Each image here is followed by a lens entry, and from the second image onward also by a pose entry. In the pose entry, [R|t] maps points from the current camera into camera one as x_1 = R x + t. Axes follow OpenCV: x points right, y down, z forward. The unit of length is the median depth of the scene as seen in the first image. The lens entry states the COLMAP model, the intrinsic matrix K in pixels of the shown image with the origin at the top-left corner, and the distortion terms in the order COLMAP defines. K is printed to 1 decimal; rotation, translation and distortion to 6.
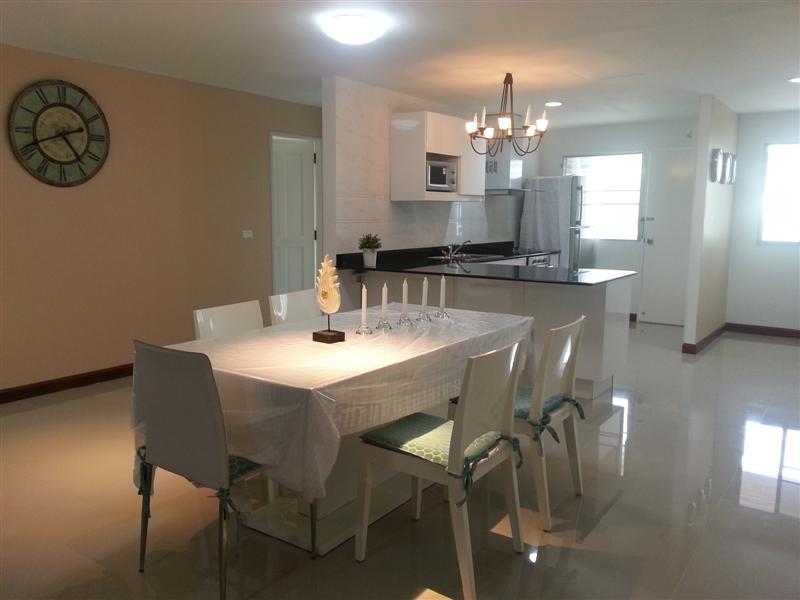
lens RADIAL K [[648.5, 0, 389.1], [0, 648.5, 296.9], [0, 0, 1]] dist [0.124571, -0.234282]
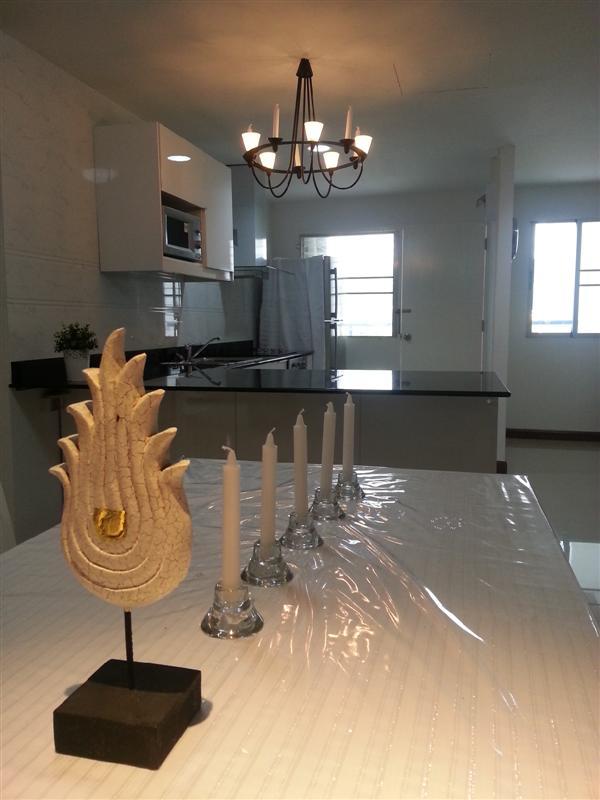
lens RADIAL K [[645.0, 0, 310.2], [0, 645.0, 397.3], [0, 0, 1]] dist [0.097657, -0.154624]
pose [[0.923091, -0.056341, 0.380431, -0.054857], [0.061356, 0.998115, -0.001059, -0.018612], [-0.379655, 0.024319, 0.924809, 0.368984]]
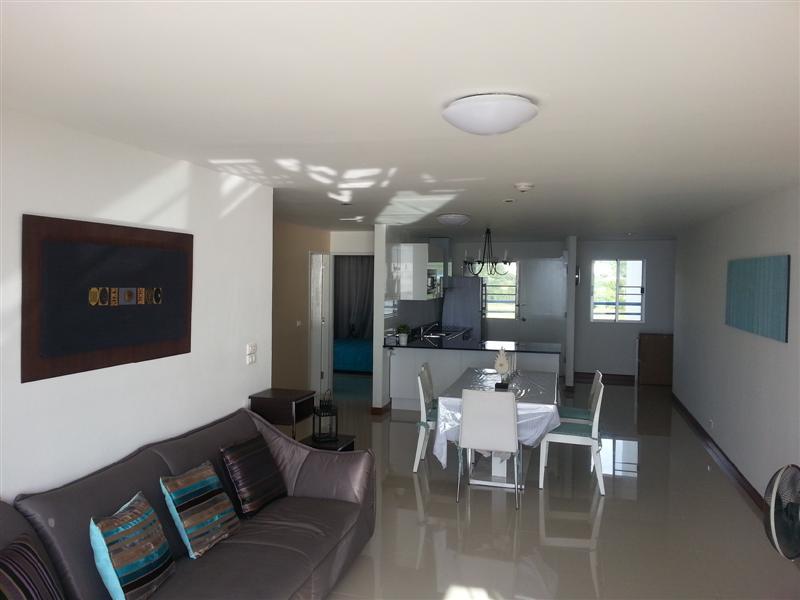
lens RADIAL K [[648.5, 0, 389.1], [0, 648.5, 296.9], [0, 0, 1]] dist [0.124571, -0.234282]
pose [[0.939287, -0.008826, 0.343018, -0.532463], [0.041282, 0.995315, -0.087431, -0.024574], [-0.340639, 0.096283, 0.935251, -0.385532]]
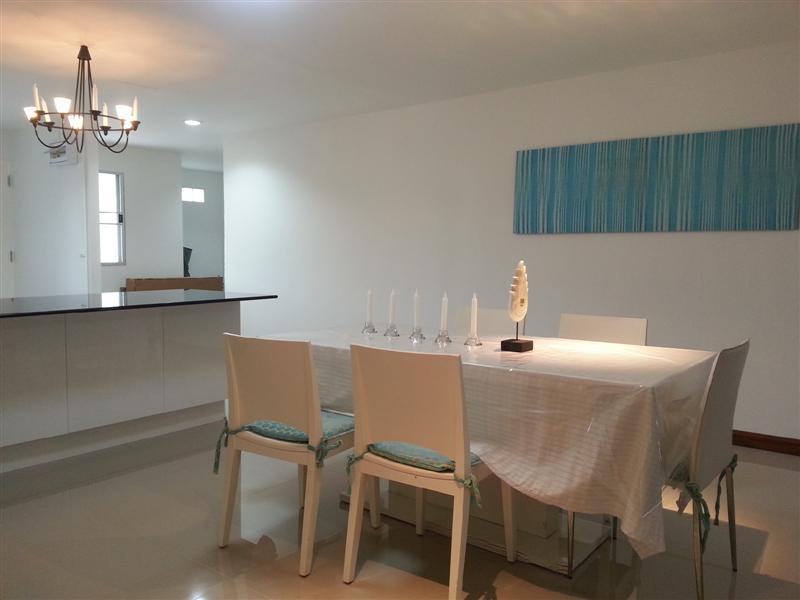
lens RADIAL K [[648.5, 0, 389.1], [0, 648.5, 296.9], [0, 0, 1]] dist [0.124571, -0.234282]
pose [[0.045589, -0.075057, 0.996137, -0.504313], [0.122554, 0.990061, 0.068990, -0.047665], [-0.991414, 0.118936, 0.054335, 0.538346]]
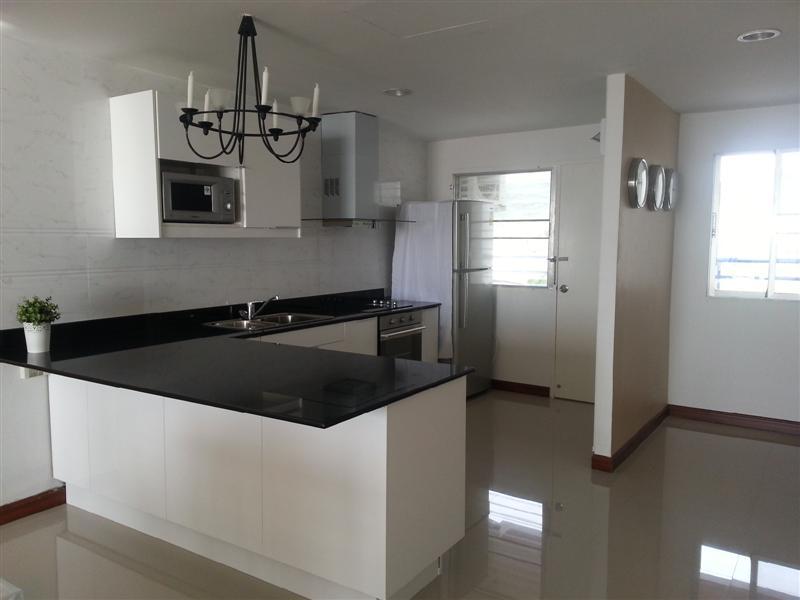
lens RADIAL K [[645.0, 0, 391.3], [0, 645.0, 296.6], [0, 0, 1]] dist [0.097657, -0.154624]
pose [[0.999538, -0.005972, 0.029788, 0.243036], [0.007114, 0.999238, -0.038388, -0.066098], [-0.029536, 0.038582, 0.998819, 0.377012]]
